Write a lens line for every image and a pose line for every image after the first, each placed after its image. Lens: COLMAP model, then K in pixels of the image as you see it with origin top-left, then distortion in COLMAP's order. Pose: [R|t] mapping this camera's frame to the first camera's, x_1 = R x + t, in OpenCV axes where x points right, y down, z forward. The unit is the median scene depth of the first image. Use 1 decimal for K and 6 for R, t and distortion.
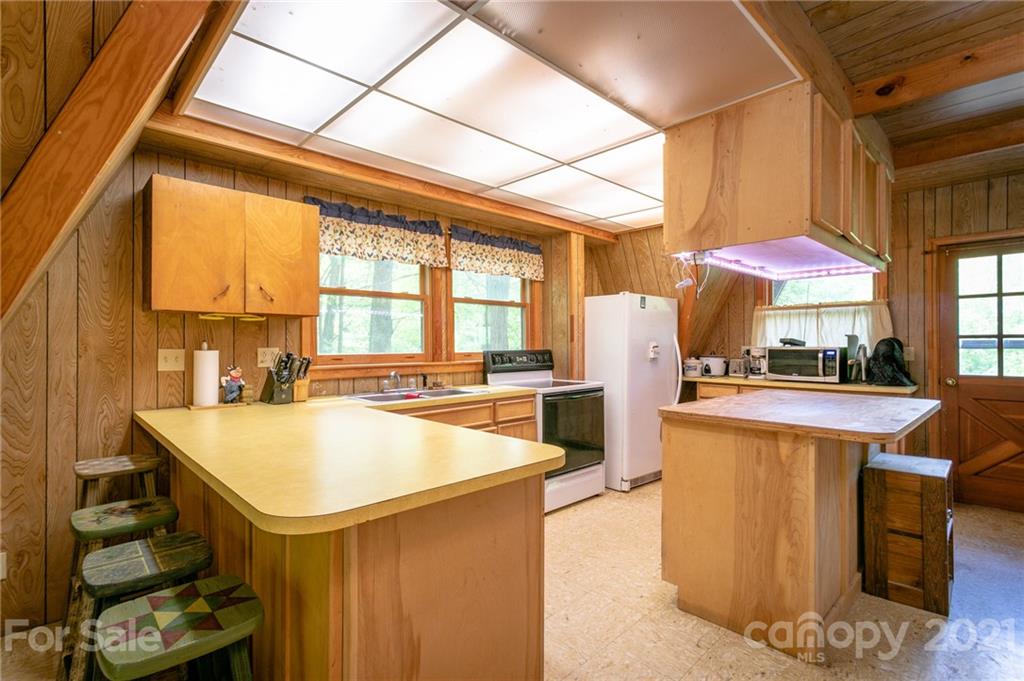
lens RADIAL K [[490.4, 0, 521.8], [0, 490.4, 341.7], [0, 0, 1]] dist [0.002328, 0.001260]
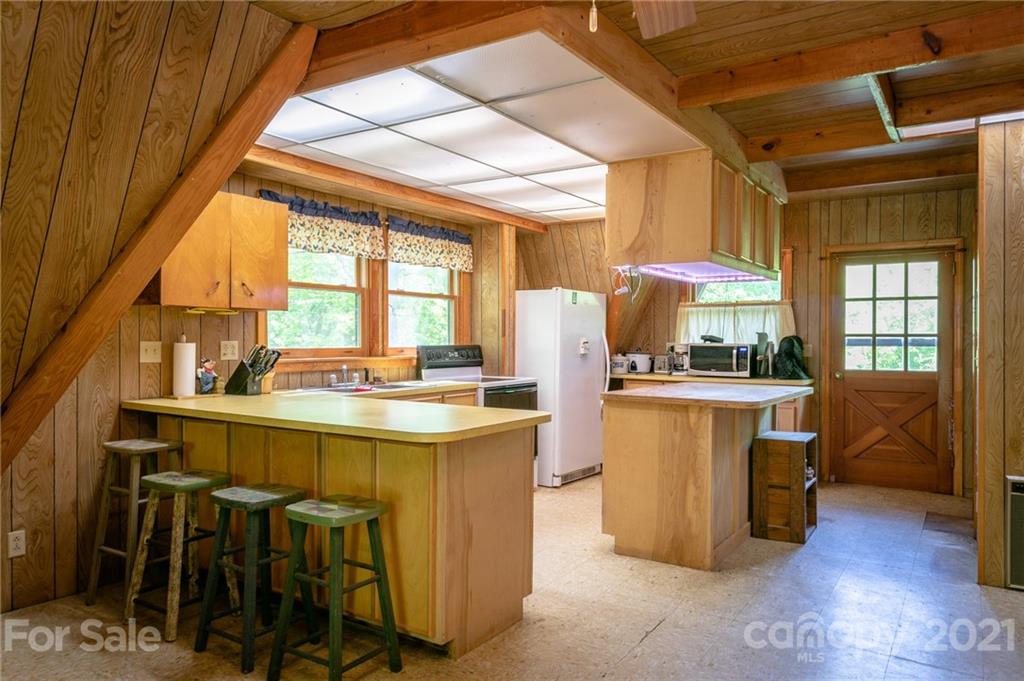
lens RADIAL K [[705.5, 0, 548.2], [0, 705.5, 339.5], [0, 0, 1]] dist [0.000648, 0.004486]
pose [[0.968218, 0.007353, 0.249998, -0.218554], [-0.008733, 0.999952, 0.004408, -0.002280], [-0.249954, -0.006451, 0.968236, -0.505193]]
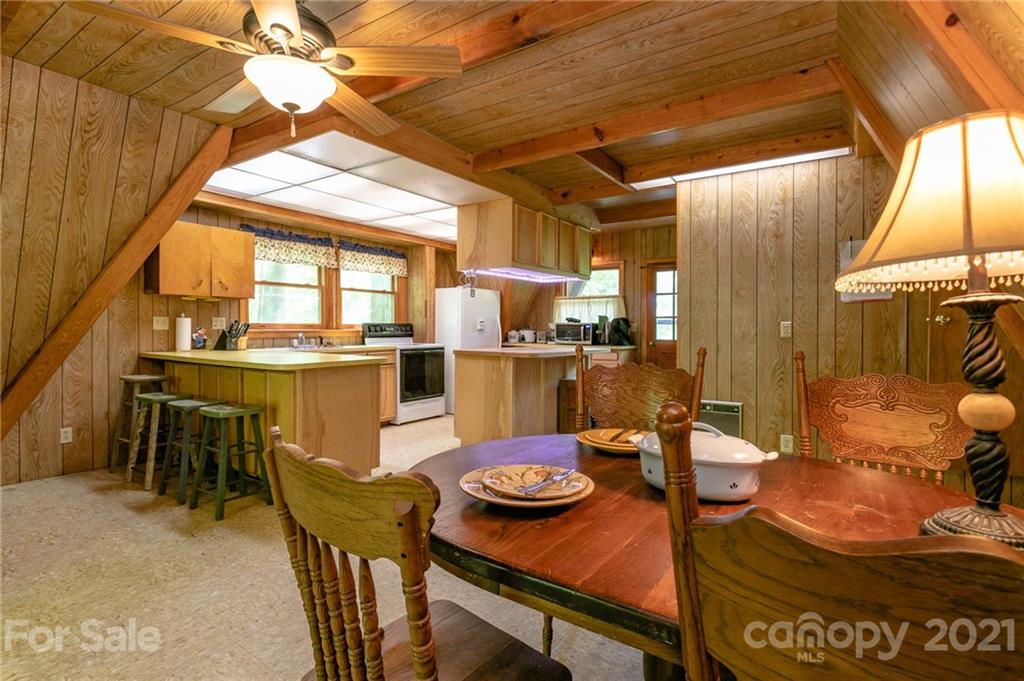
lens RADIAL K [[490.4, 0, 541.9], [0, 490.4, 330.7], [0, 0, 1]] dist [0.002328, 0.001260]
pose [[0.971067, 0.003682, 0.238781, 0.122217], [-0.006074, 0.999938, 0.009282, 0.031160], [-0.238732, -0.010464, 0.971029, -0.751574]]
